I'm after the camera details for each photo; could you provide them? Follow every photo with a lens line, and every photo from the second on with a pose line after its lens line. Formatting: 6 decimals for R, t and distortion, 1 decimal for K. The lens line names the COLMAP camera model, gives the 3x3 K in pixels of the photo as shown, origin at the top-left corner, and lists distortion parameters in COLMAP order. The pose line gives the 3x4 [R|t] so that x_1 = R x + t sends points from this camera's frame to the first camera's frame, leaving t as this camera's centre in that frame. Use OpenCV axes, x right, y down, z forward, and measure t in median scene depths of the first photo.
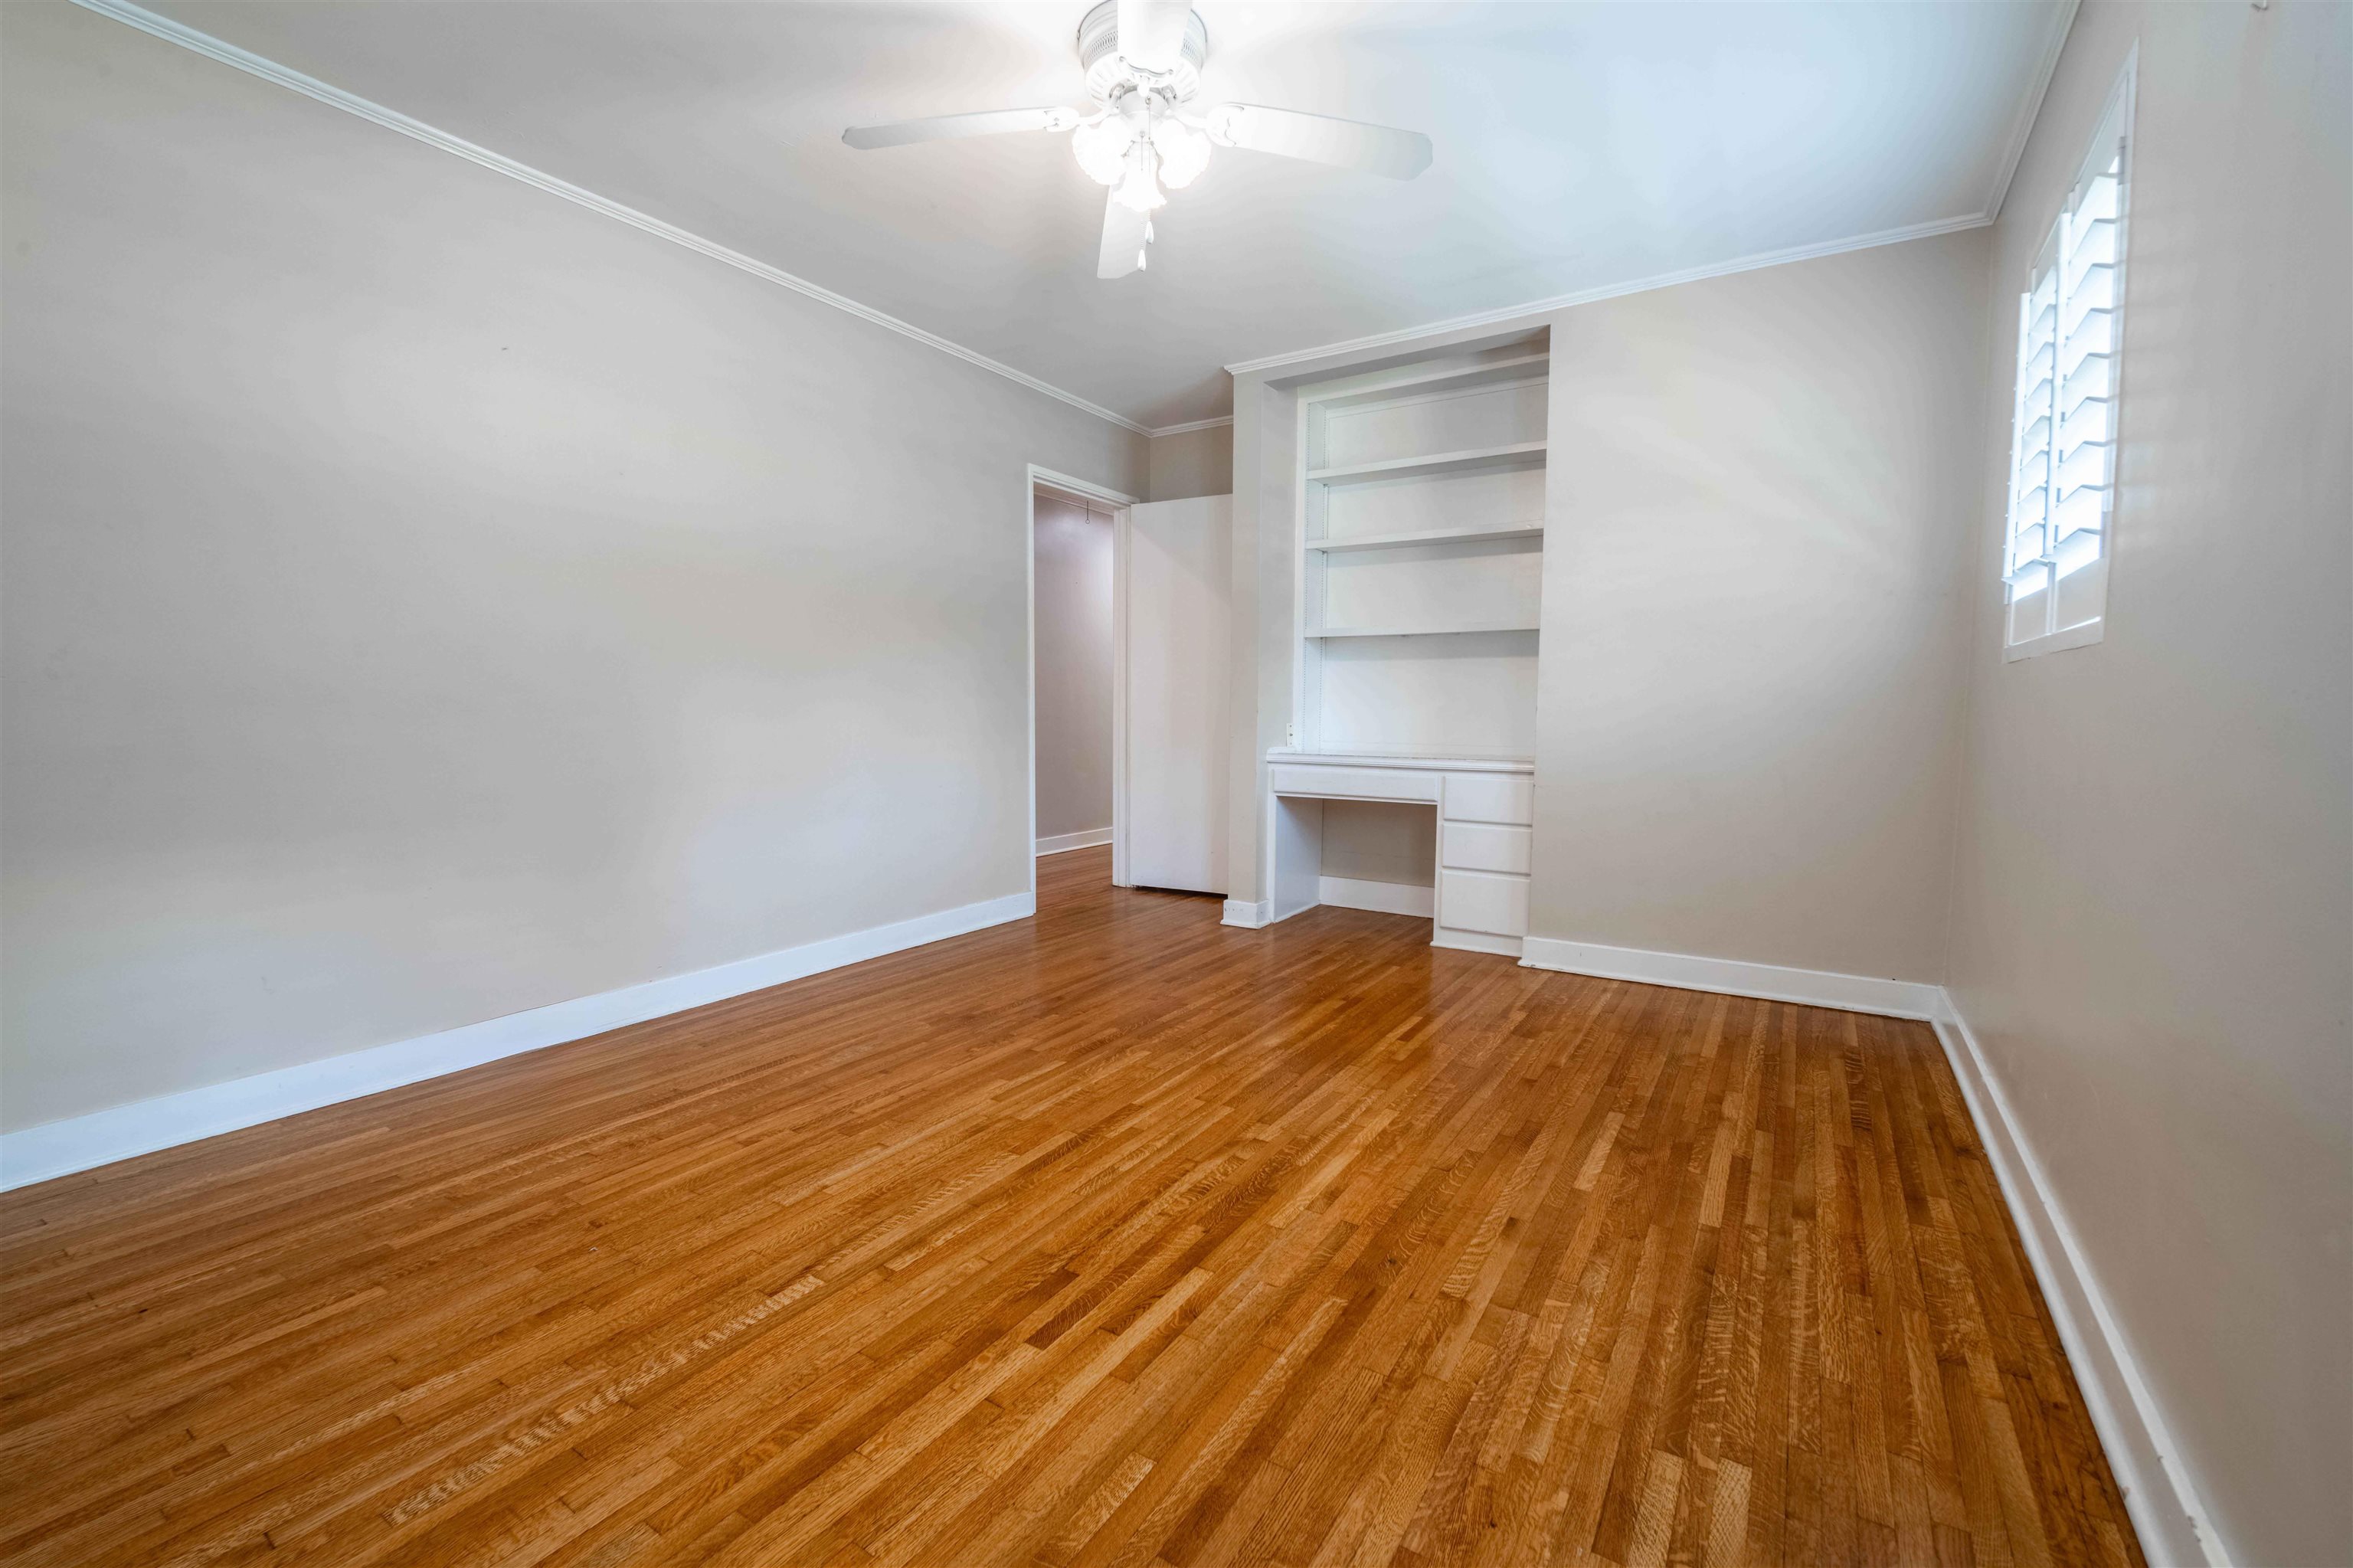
lens RADIAL K [[1015.5, 0, 1147.2], [0, 1015.5, 792.0], [0, 0, 1]] dist [0.003155, -0.010687]
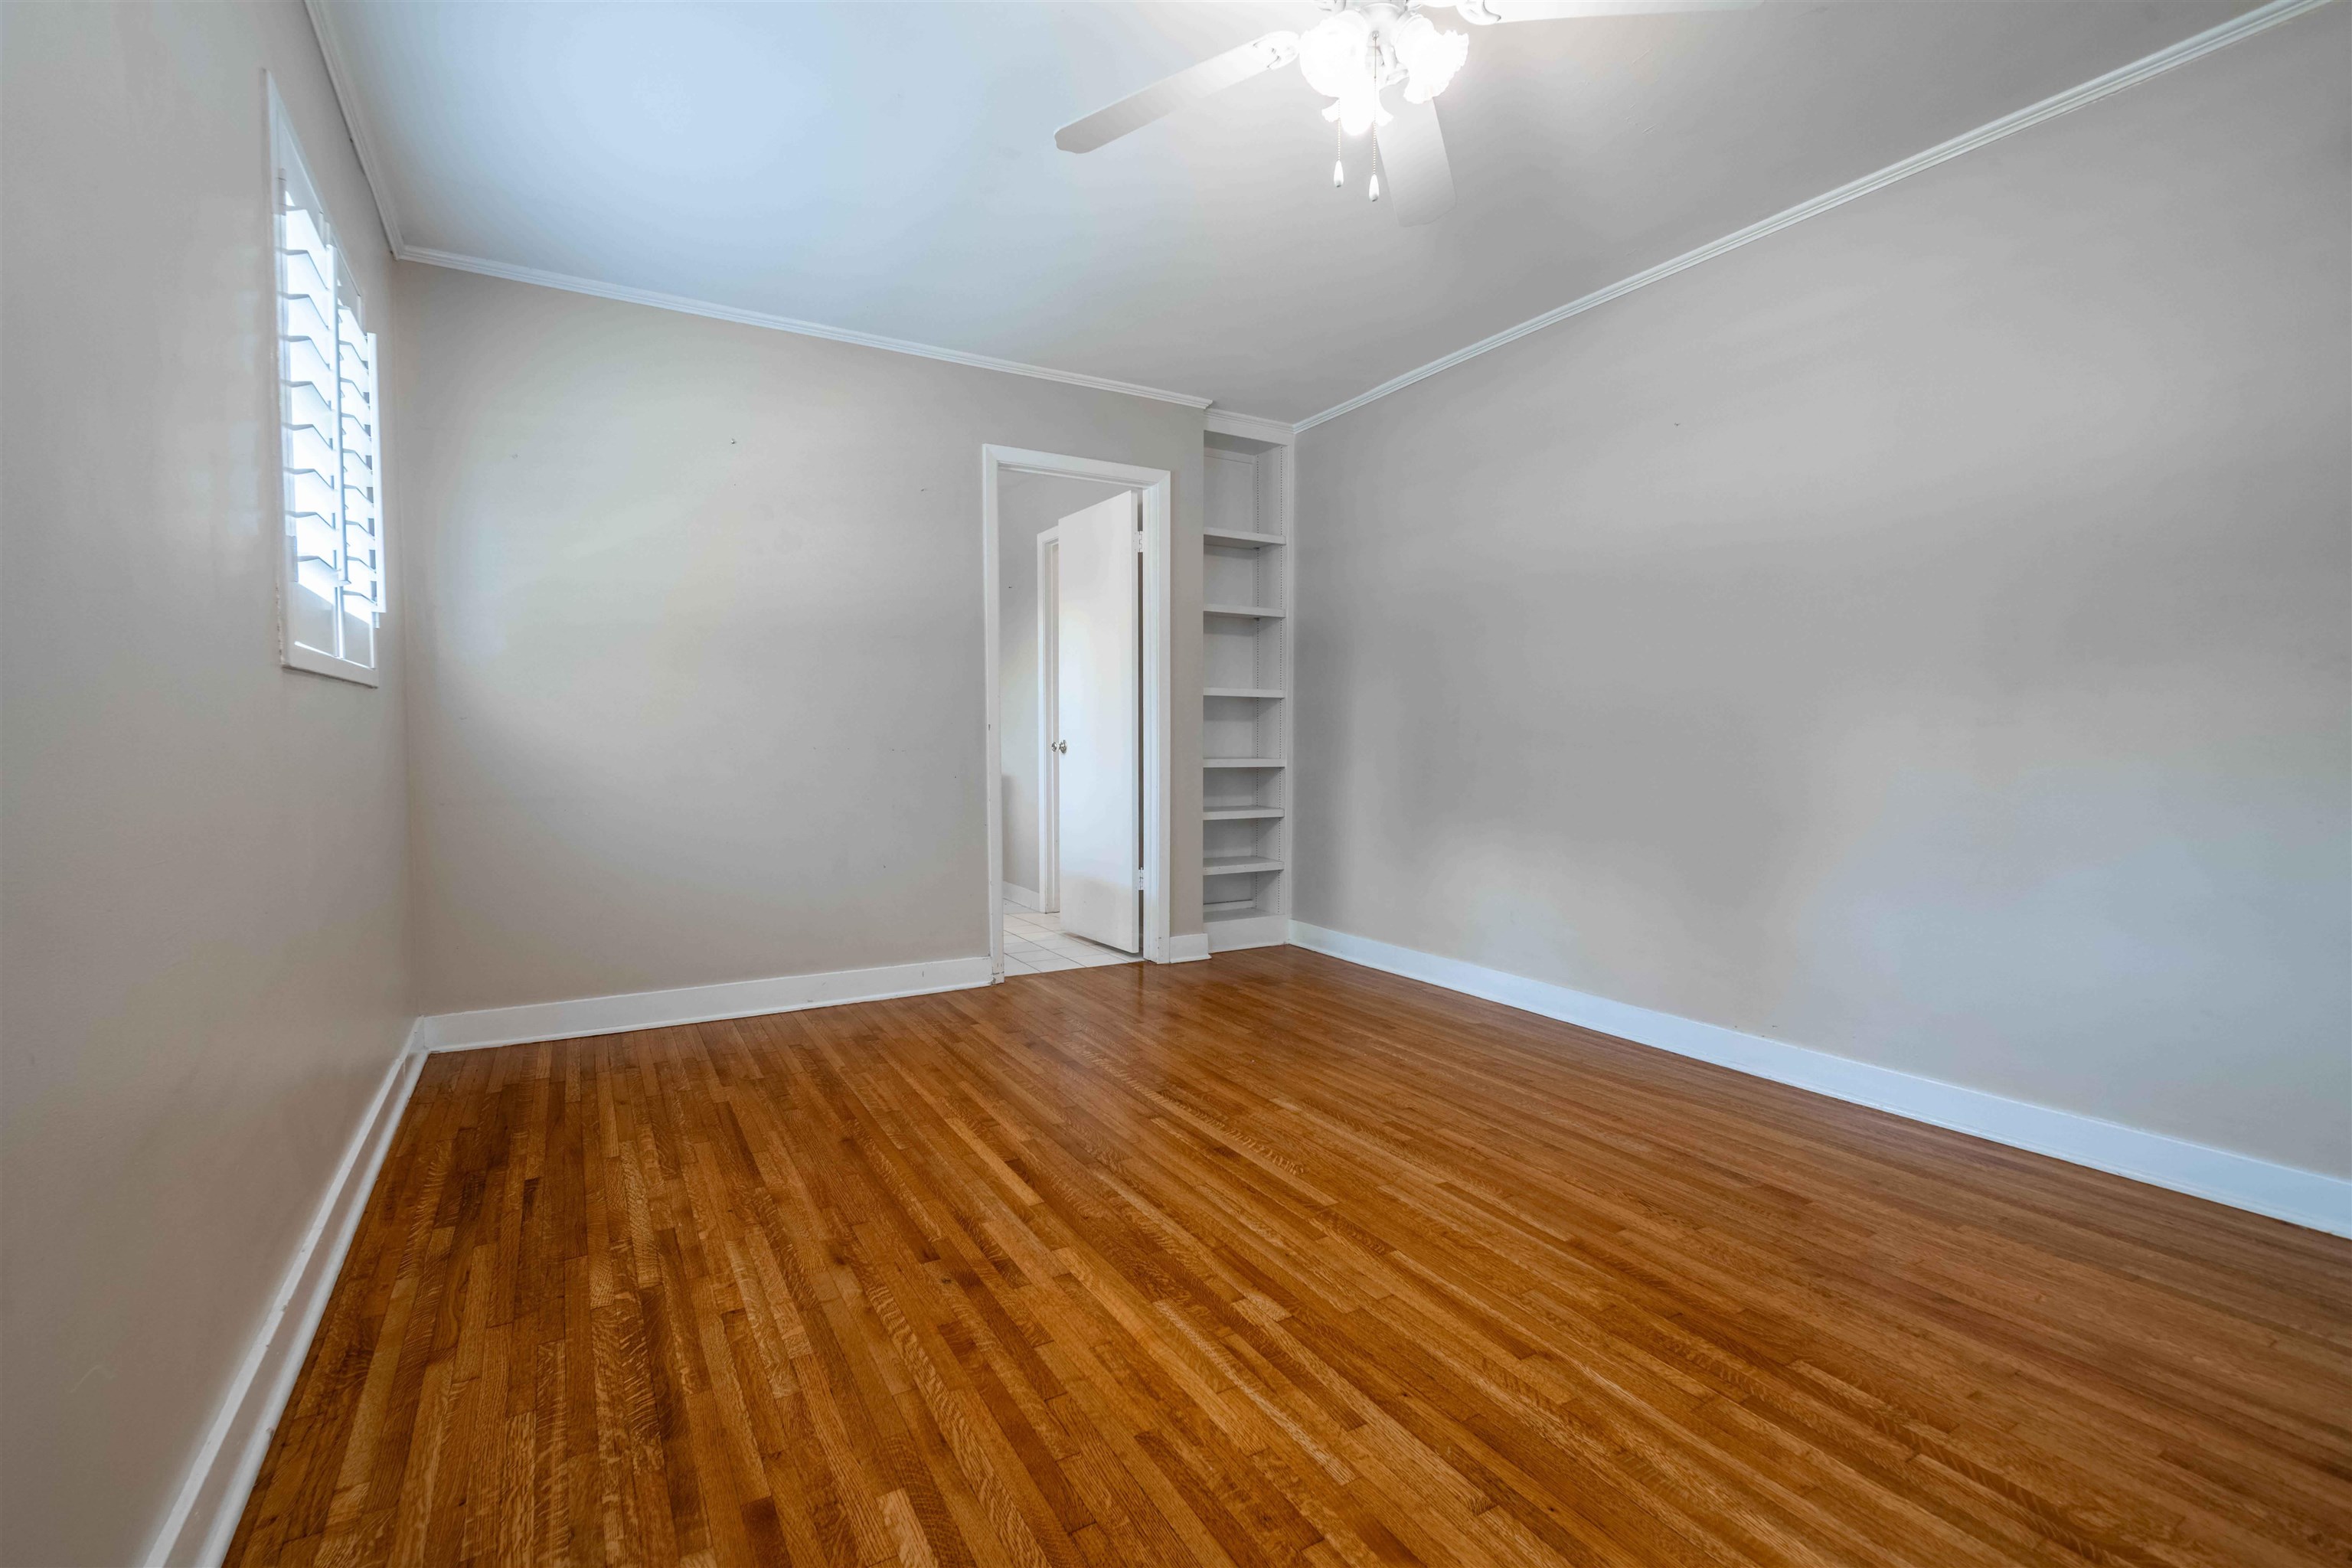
lens RADIAL K [[1015.0, 0, 1146.7], [0, 1015.0, 792.0], [0, 0, 1]] dist [0.003155, -0.010687]
pose [[-0.459365, 0.042329, -0.887239, 0.756281], [-0.078451, 0.993027, 0.087994, -0.095066], [0.884776, 0.110026, -0.452841, 1.162113]]
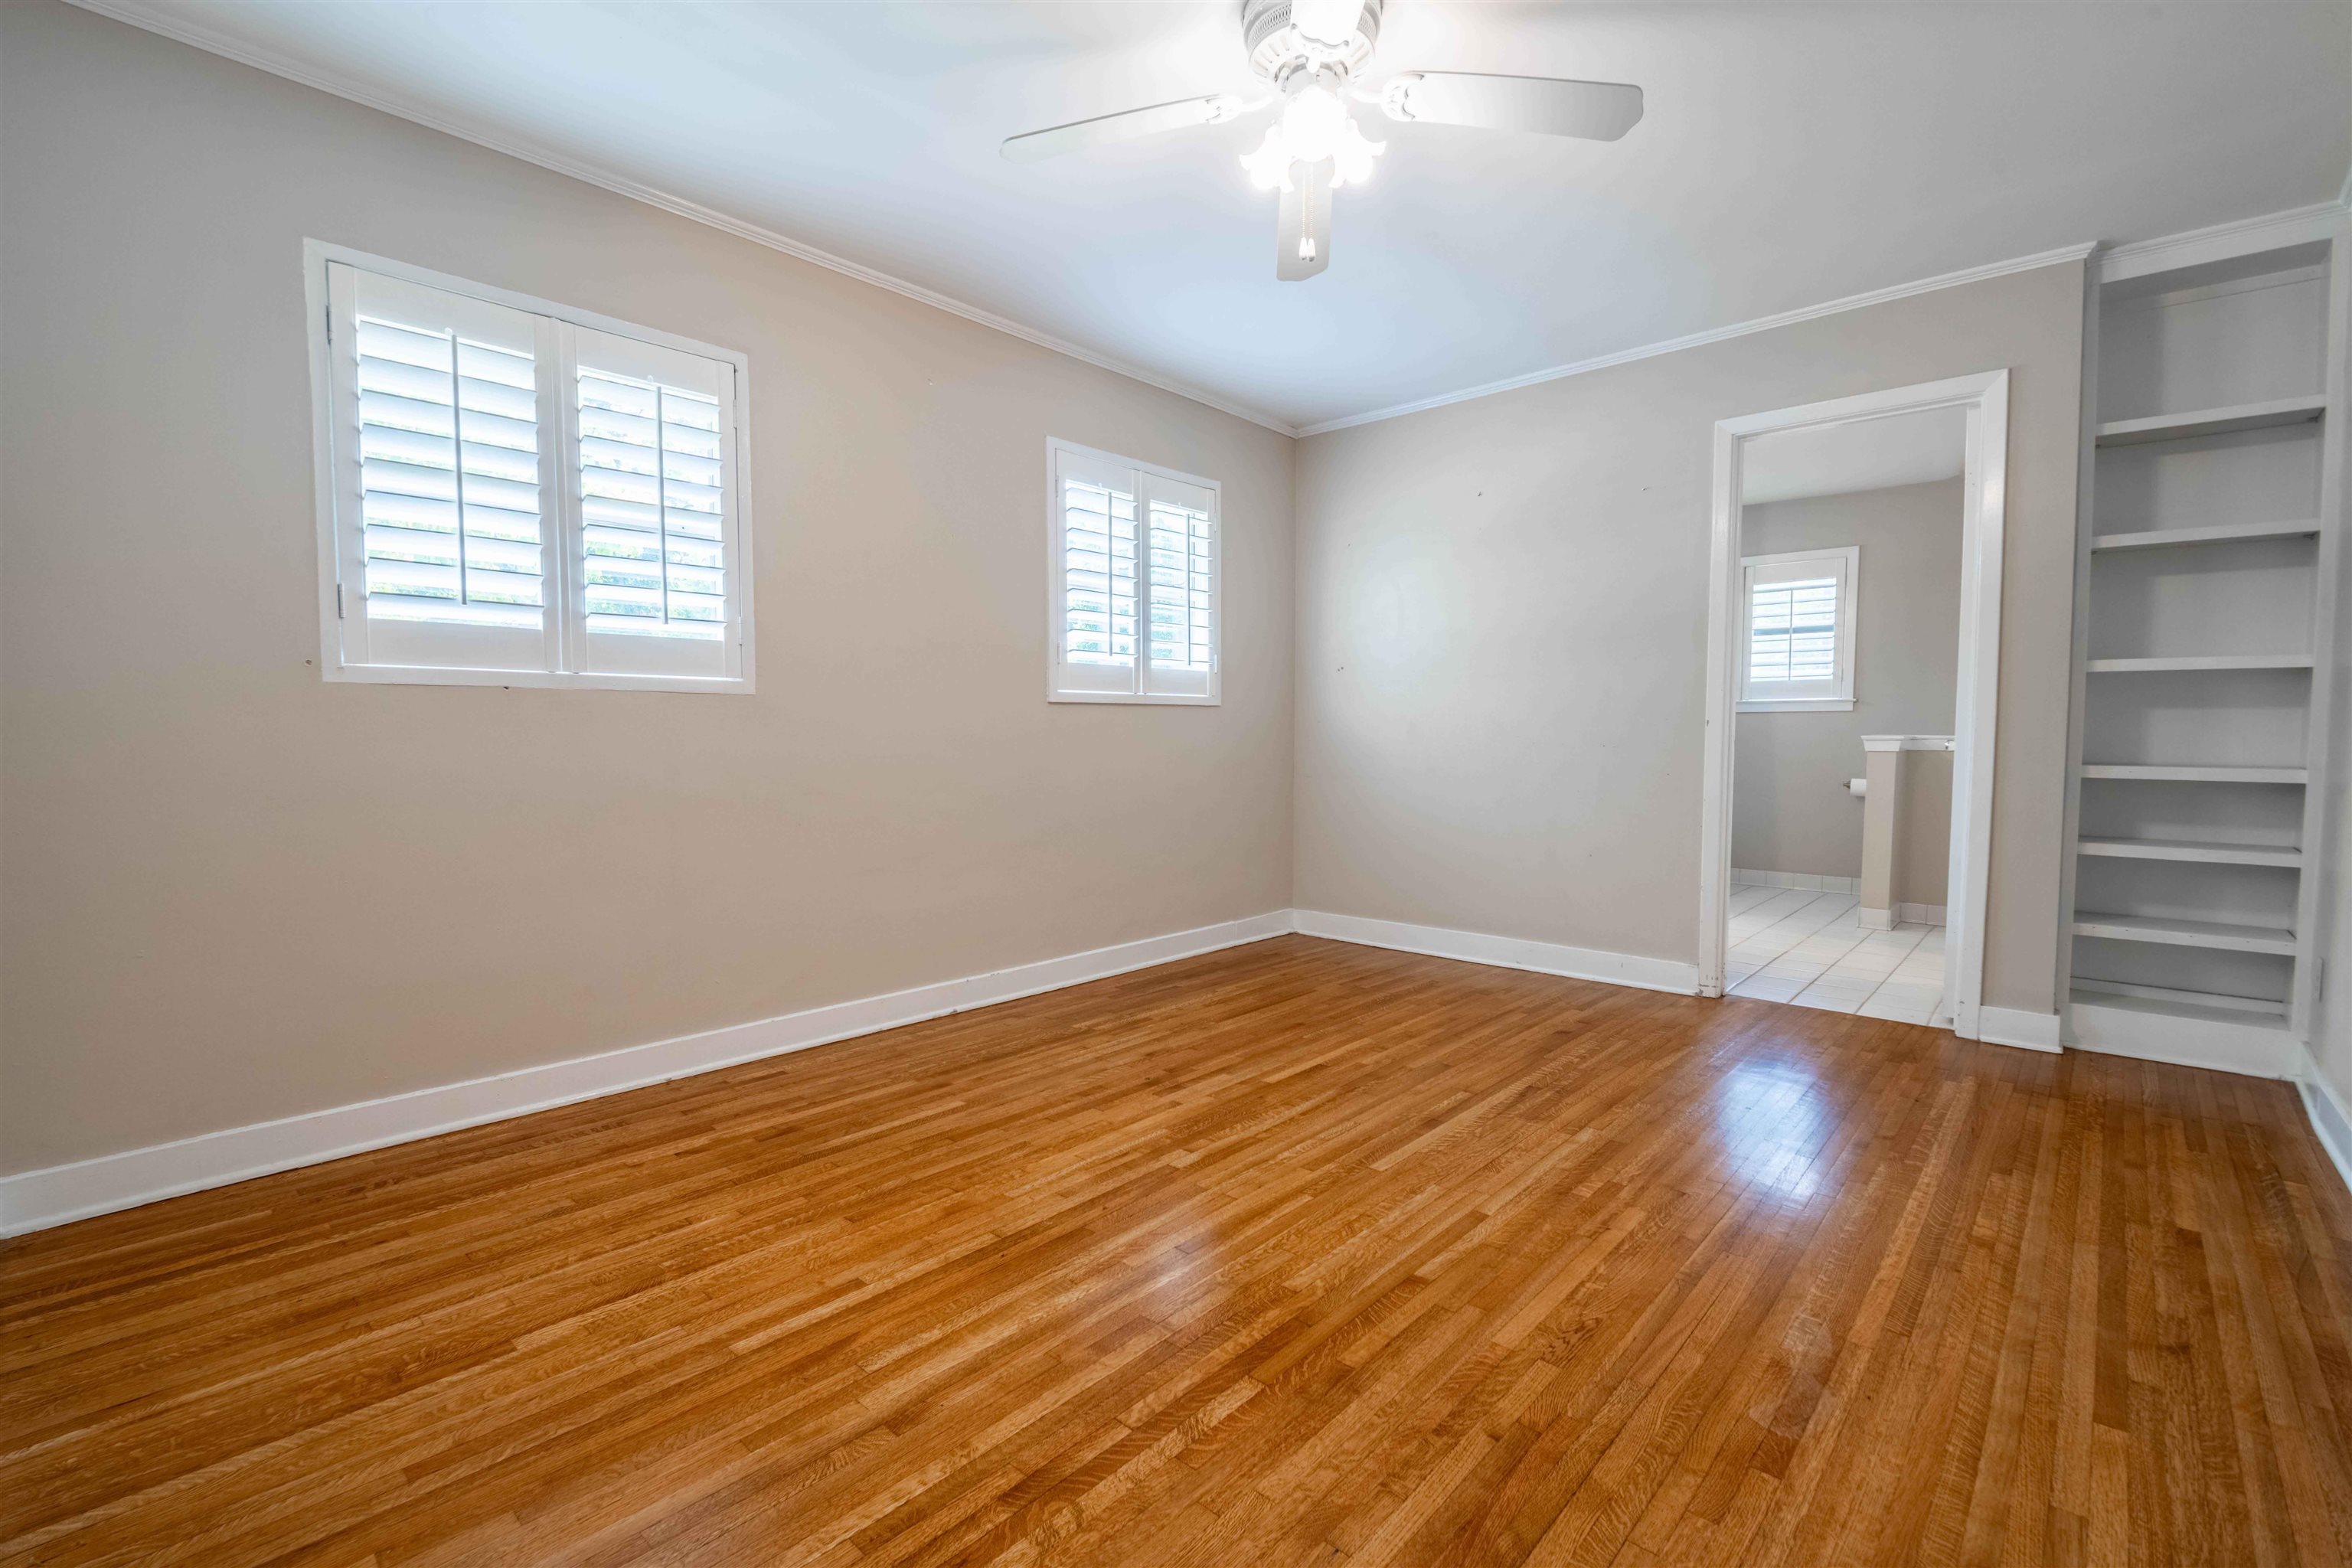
lens RADIAL K [[1017.7, 0, 1169.0], [0, 1017.7, 788.2], [0, 0, 1]] dist [-0.000260, -0.011278]
pose [[-0.988556, -0.012017, 0.150373, -0.020197], [0.008524, 0.990780, 0.135213, -0.152302], [-0.150611, 0.134948, -0.979339, 1.836795]]
